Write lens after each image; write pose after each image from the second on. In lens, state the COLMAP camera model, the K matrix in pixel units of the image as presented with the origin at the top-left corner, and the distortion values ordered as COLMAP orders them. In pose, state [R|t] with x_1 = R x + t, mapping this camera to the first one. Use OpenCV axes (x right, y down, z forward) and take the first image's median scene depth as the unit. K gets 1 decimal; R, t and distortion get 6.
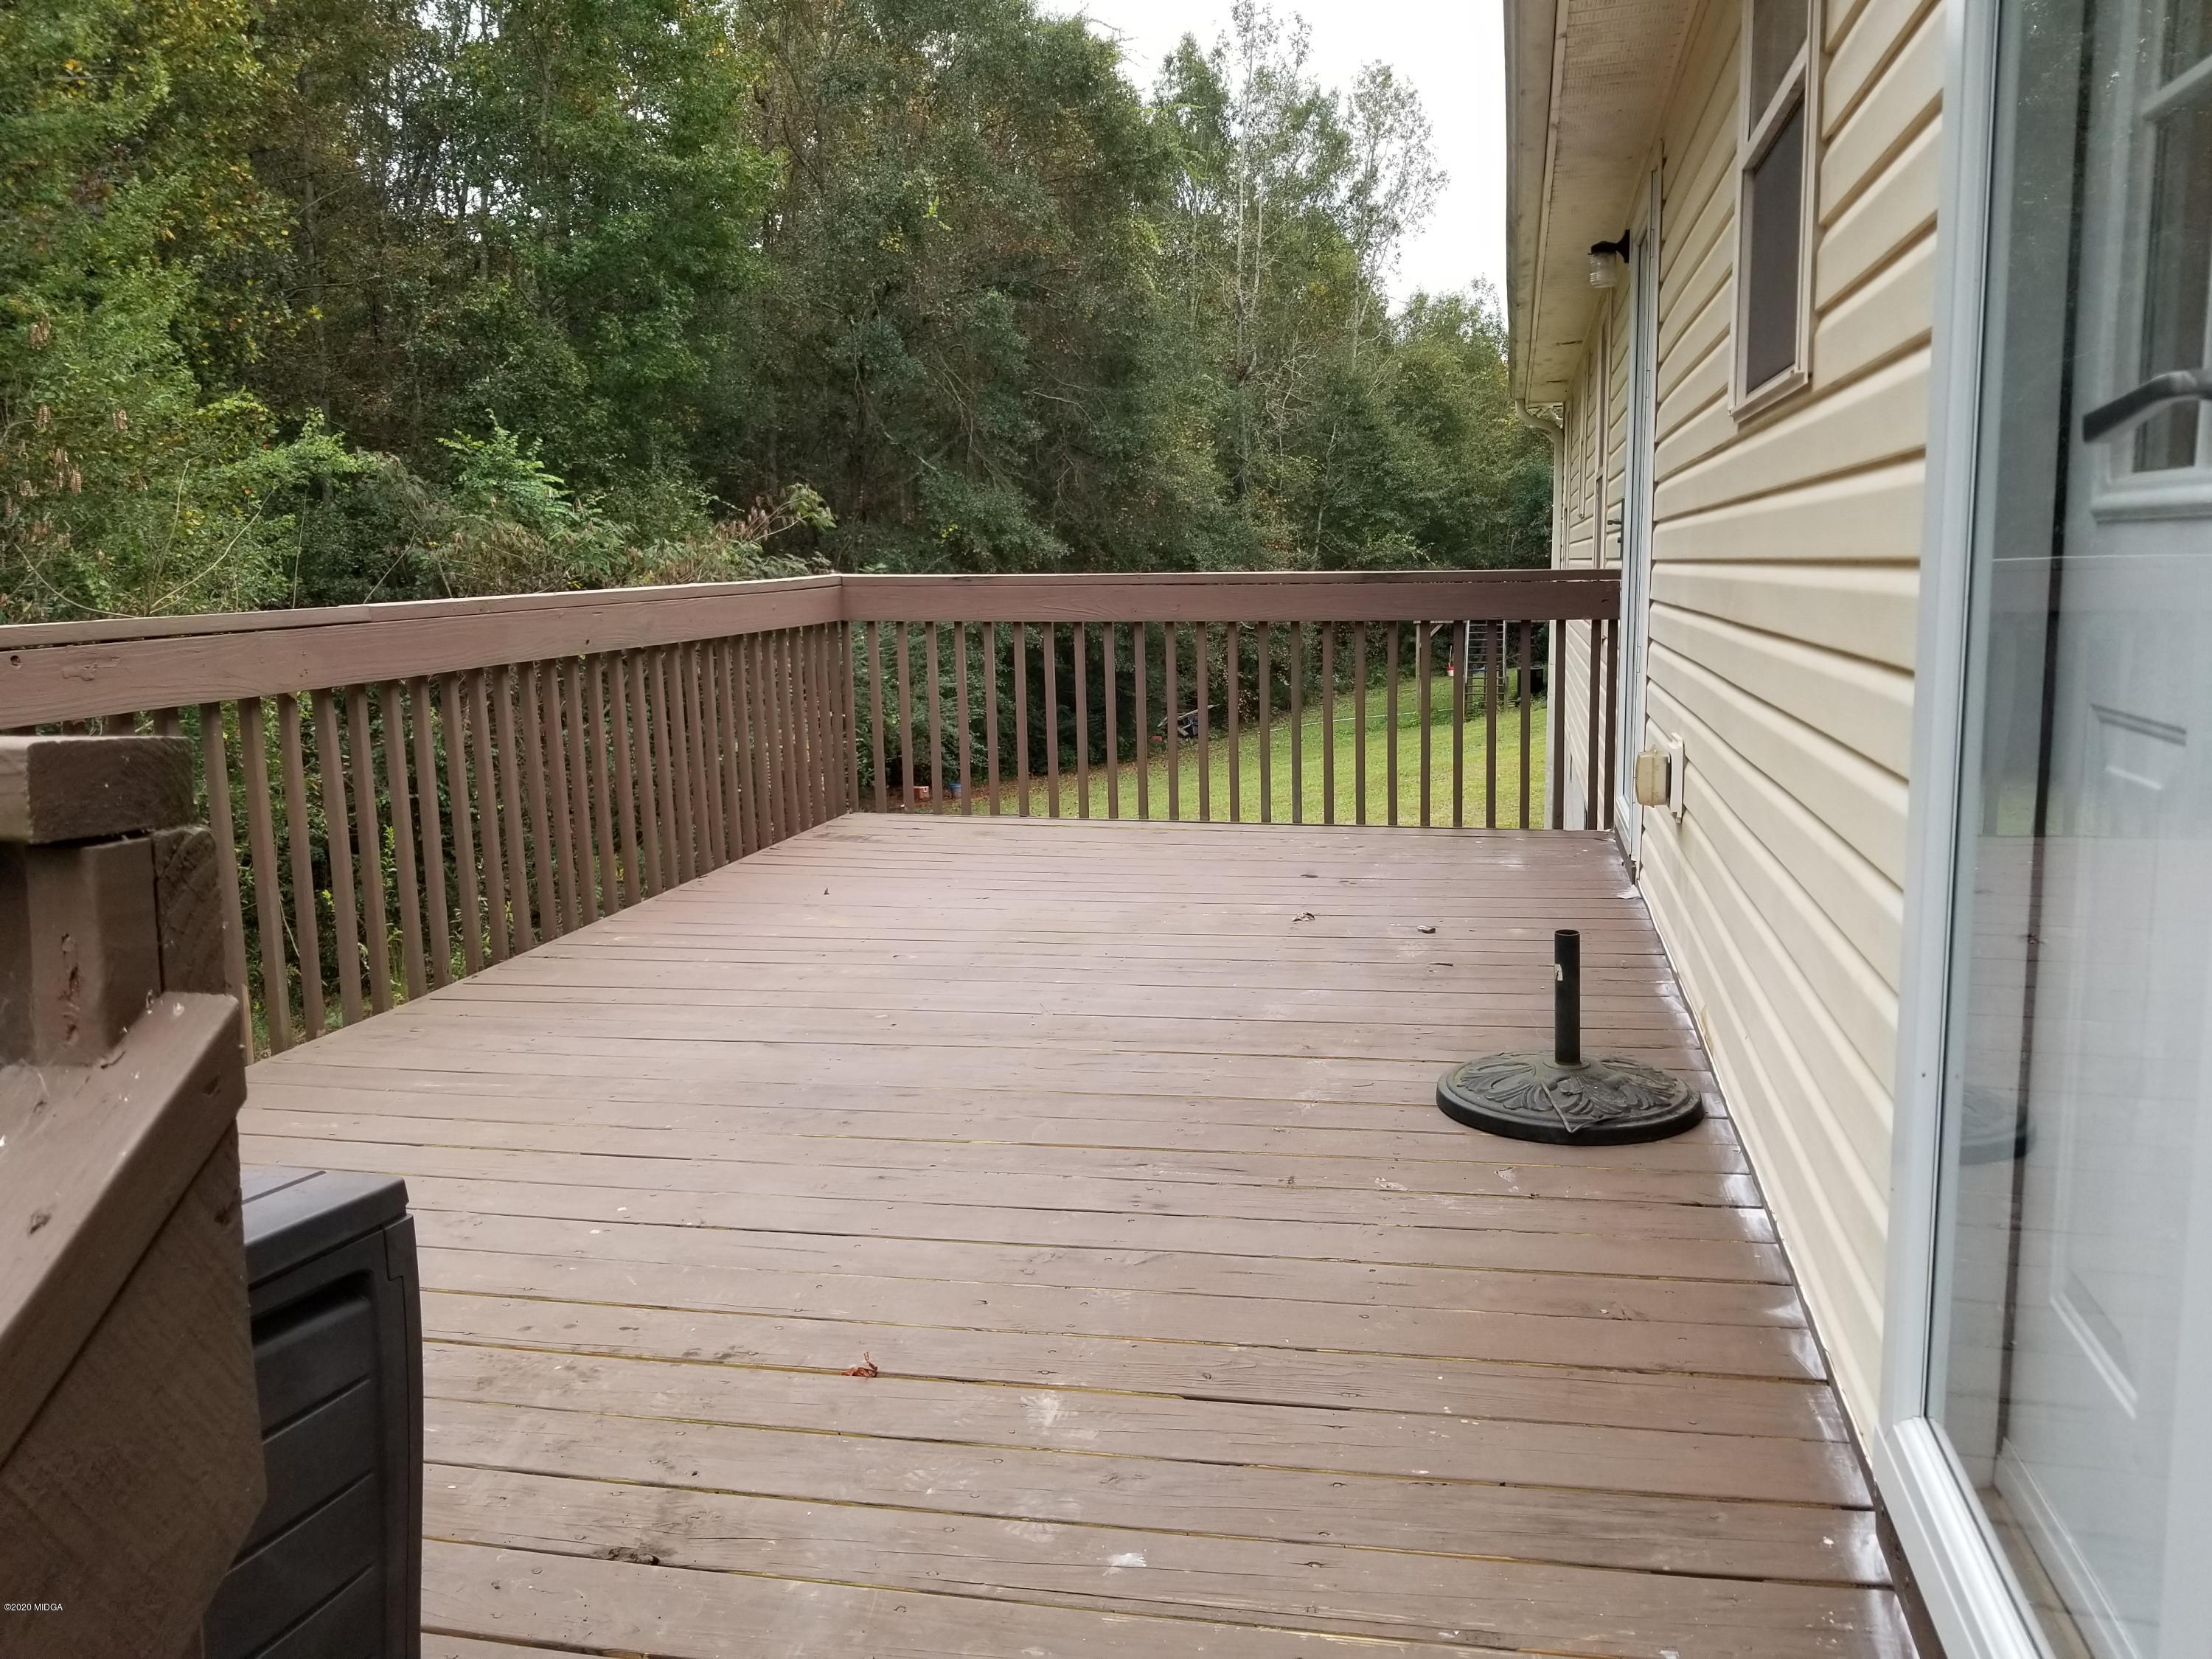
lens RADIAL K [[1738.2, 0, 1106.0], [0, 1738.2, 829.5], [0, 0, 1]] dist [-0.004335, -0.010793]
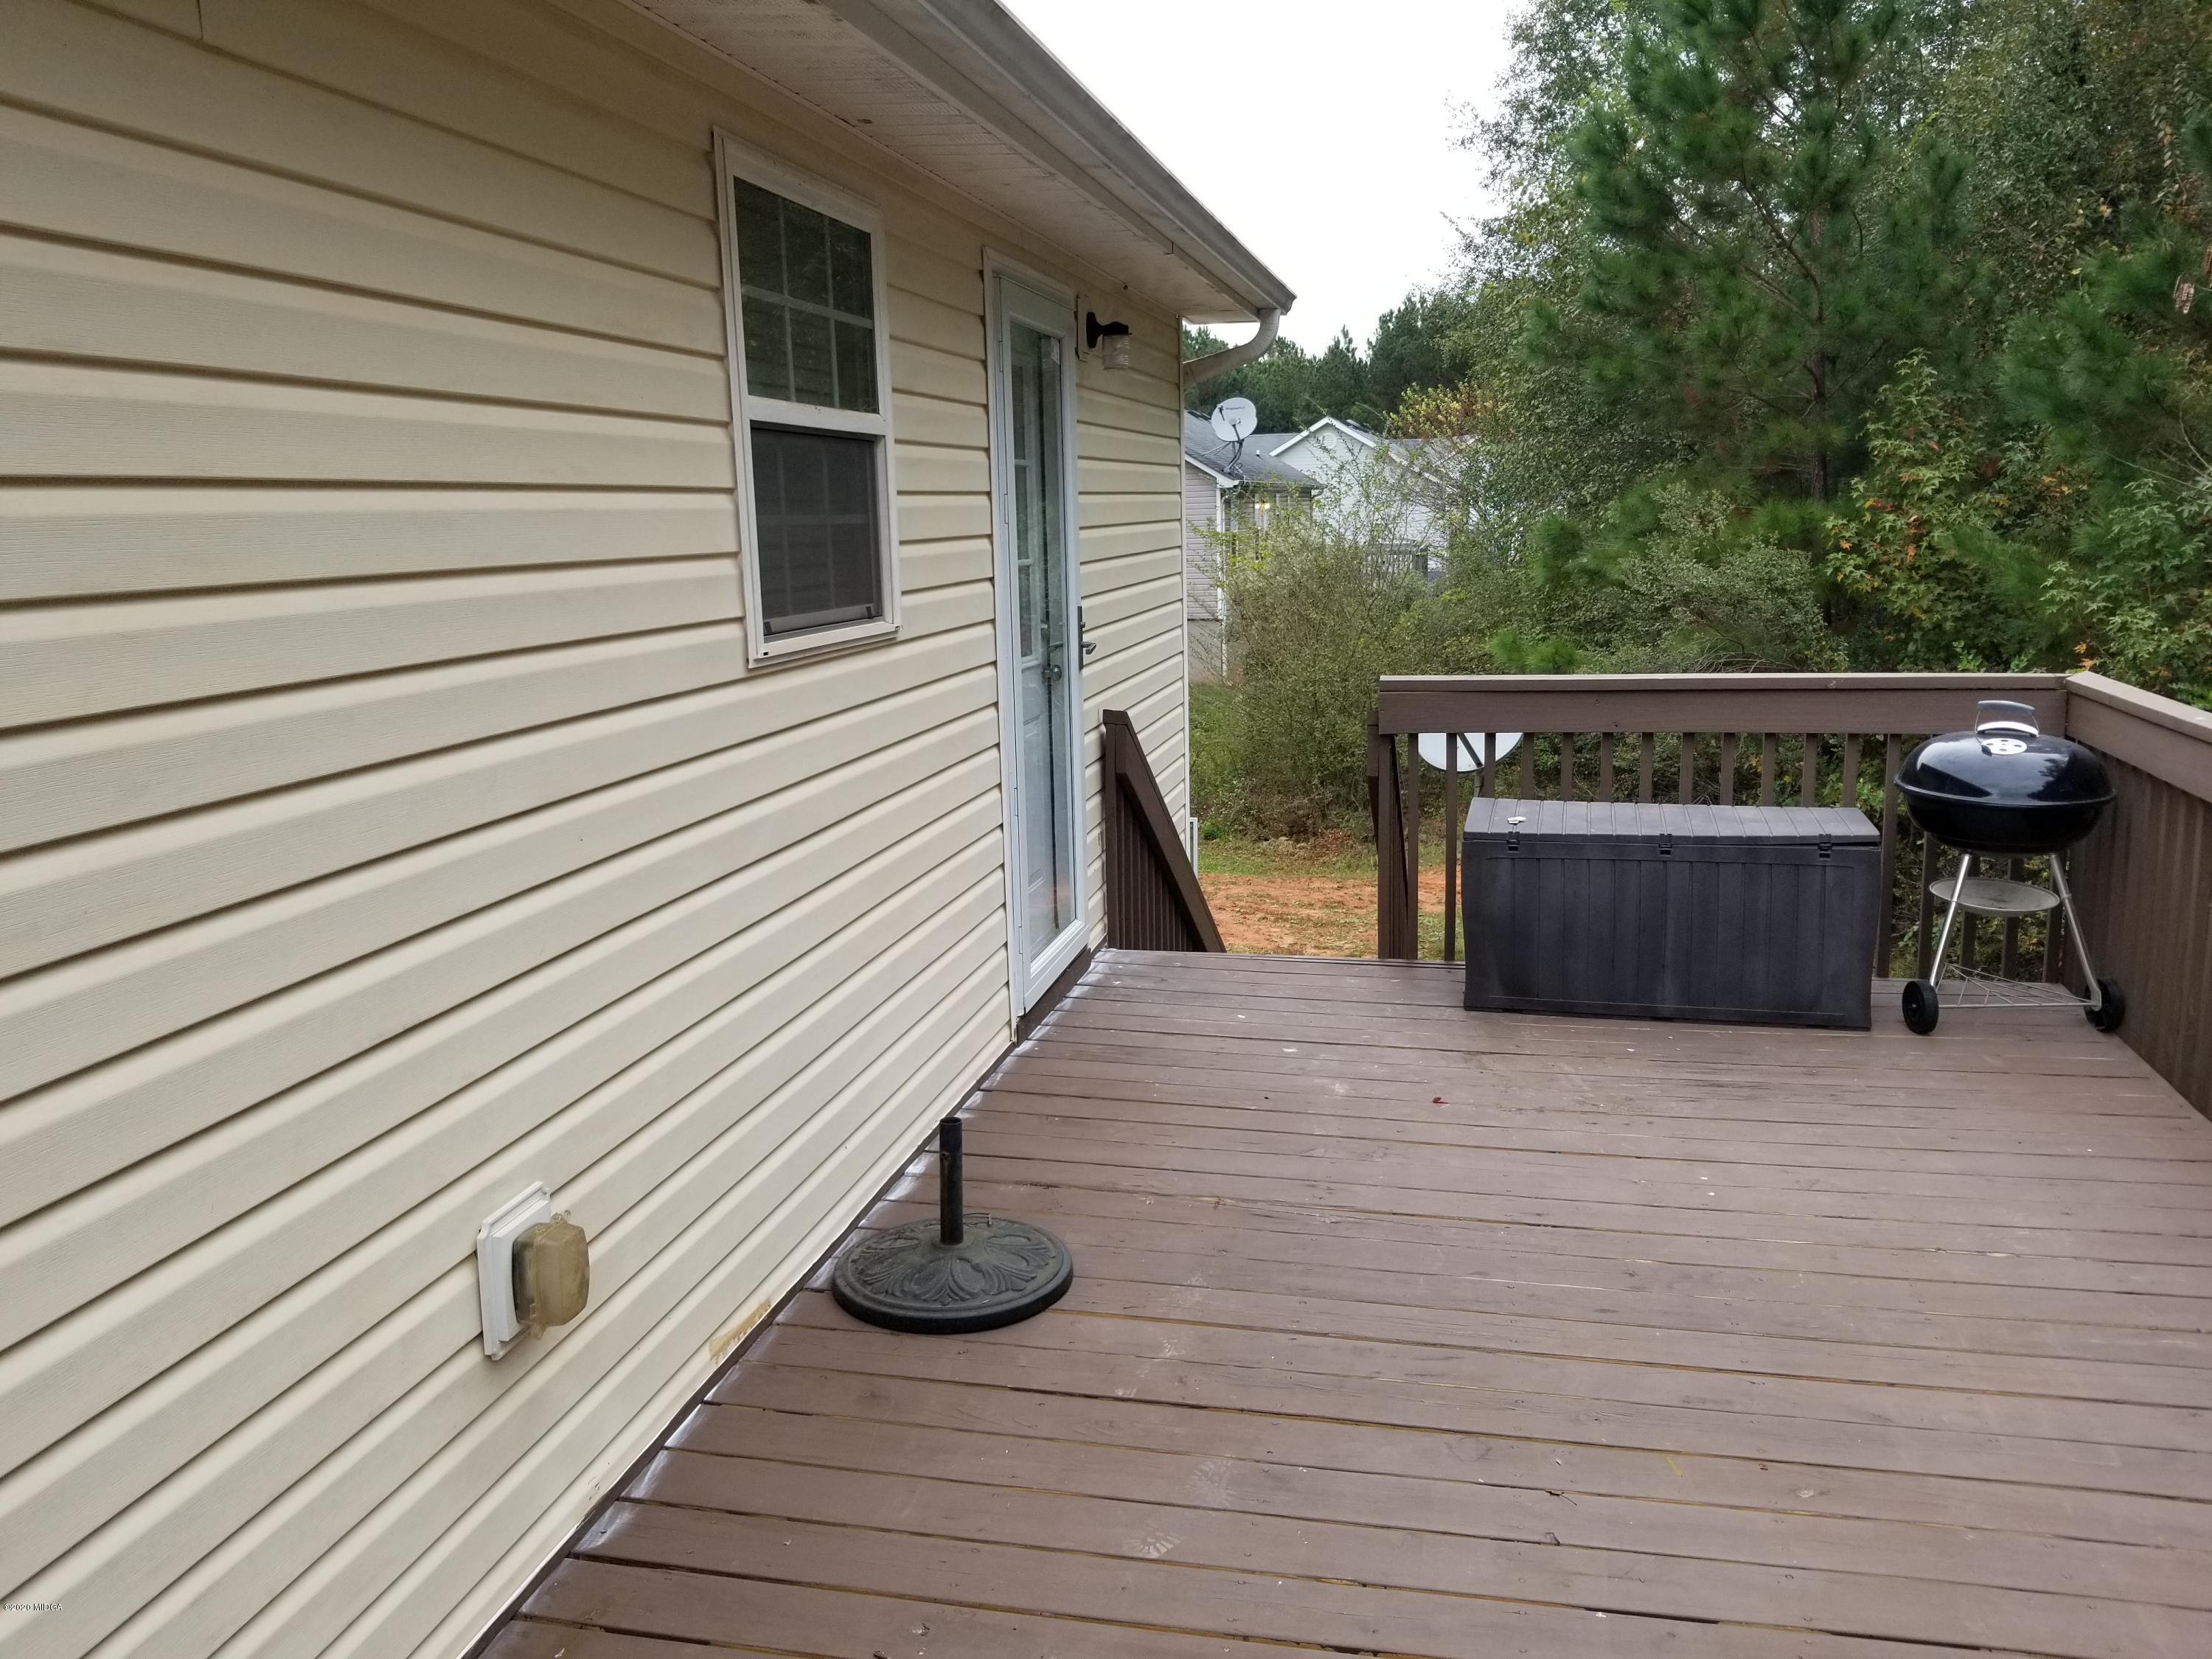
lens RADIAL K [[1738.2, 0, 1106.0], [0, 1738.2, 829.5], [0, 0, 1]] dist [-0.004335, -0.010793]
pose [[-0.999434, 0.033647, -0.000064, 0.230145], [0.031742, 0.943482, 0.329901, -0.642328], [0.011160, 0.329712, -0.944015, 2.719259]]
